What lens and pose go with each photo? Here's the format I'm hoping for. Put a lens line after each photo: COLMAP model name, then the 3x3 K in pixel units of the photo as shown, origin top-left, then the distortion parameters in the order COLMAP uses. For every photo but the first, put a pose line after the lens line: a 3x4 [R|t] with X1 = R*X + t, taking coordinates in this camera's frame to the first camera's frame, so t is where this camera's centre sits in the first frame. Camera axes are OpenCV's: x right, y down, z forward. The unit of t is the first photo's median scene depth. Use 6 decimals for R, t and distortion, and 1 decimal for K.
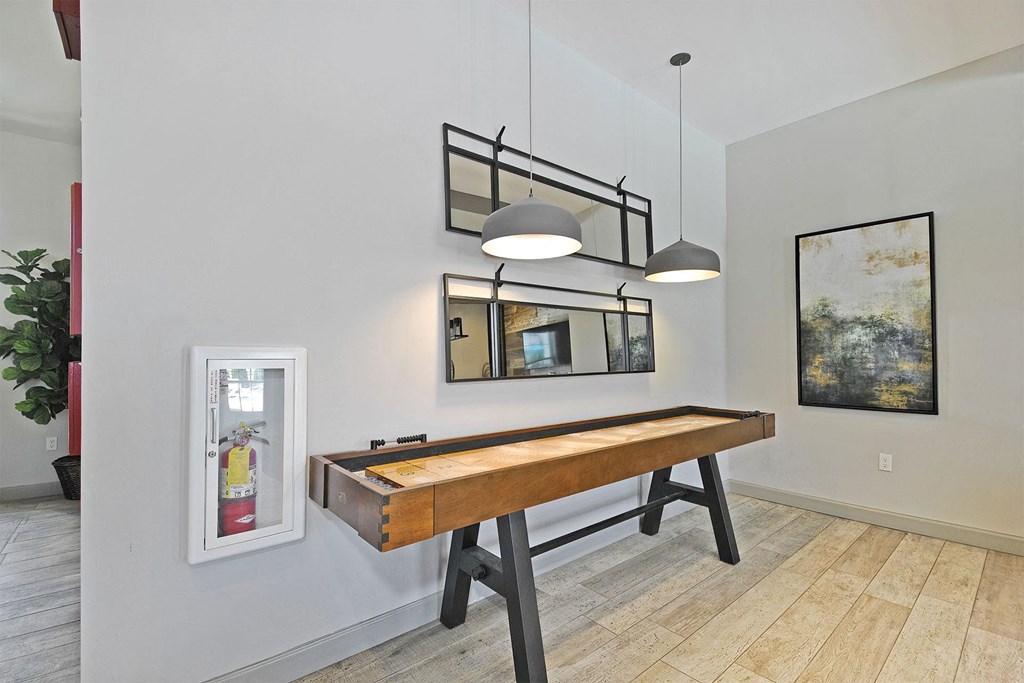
lens RADIAL K [[471.5, 0, 512.0], [0, 471.5, 341.5], [0, 0, 1]] dist [0.001505, 0.000105]
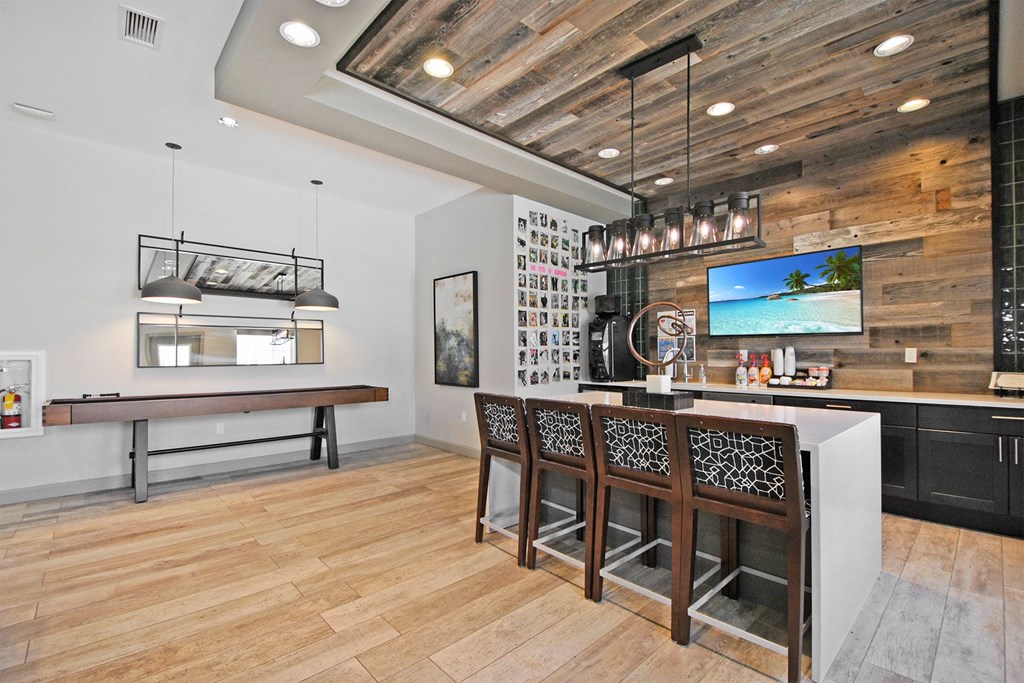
lens RADIAL K [[457.6, 0, 512.0], [0, 457.6, 341.5], [0, 0, 1]] dist [0.001432, -0.019676]
pose [[0.998718, 0.002086, 0.050570, 0.918366], [-0.002453, 0.999971, 0.007205, -0.027087], [-0.050553, -0.007320, 0.998695, -0.671853]]
